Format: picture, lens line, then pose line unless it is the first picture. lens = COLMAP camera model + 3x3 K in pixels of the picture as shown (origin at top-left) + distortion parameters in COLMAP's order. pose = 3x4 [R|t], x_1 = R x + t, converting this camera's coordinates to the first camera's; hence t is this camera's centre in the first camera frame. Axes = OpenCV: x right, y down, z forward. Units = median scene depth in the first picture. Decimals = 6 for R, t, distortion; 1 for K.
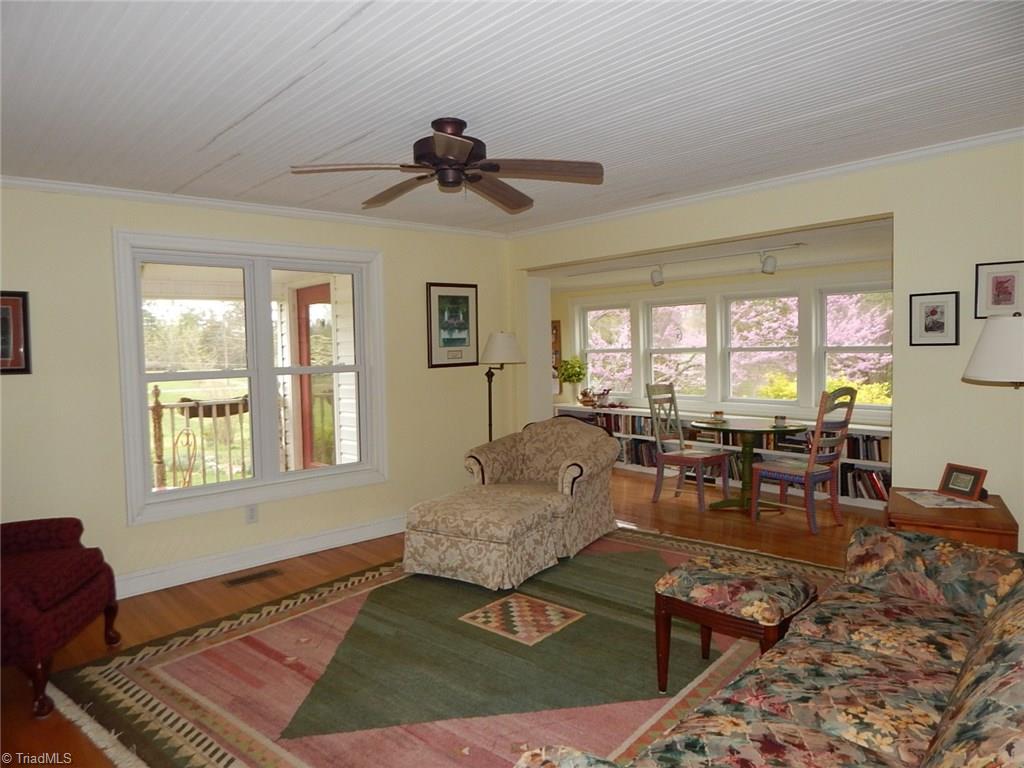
lens RADIAL K [[680.6, 0, 509.8], [0, 680.6, 380.2], [0, 0, 1]] dist [-0.005596, -0.001434]
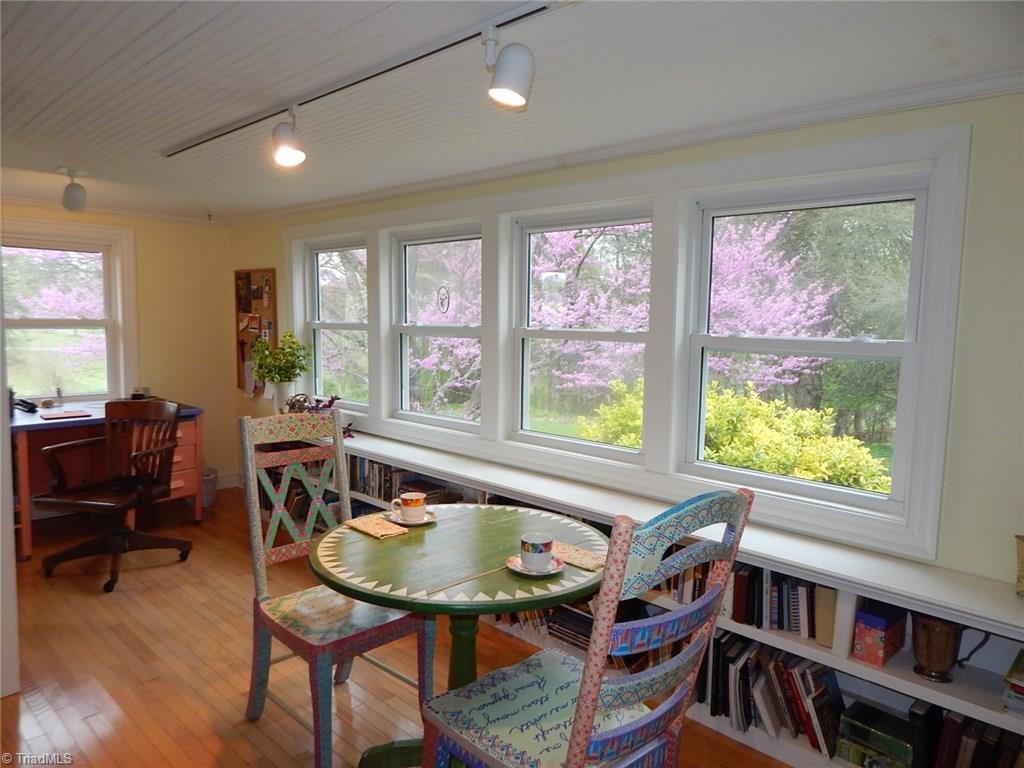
lens RADIAL K [[680.6, 0, 509.8], [0, 680.6, 380.2], [0, 0, 1]] dist [-0.005596, -0.001434]
pose [[0.995993, 0.037619, 0.081138, 0.258181], [-0.040831, 0.998432, 0.038299, -0.028959], [-0.079570, -0.041459, 0.995967, 0.485536]]
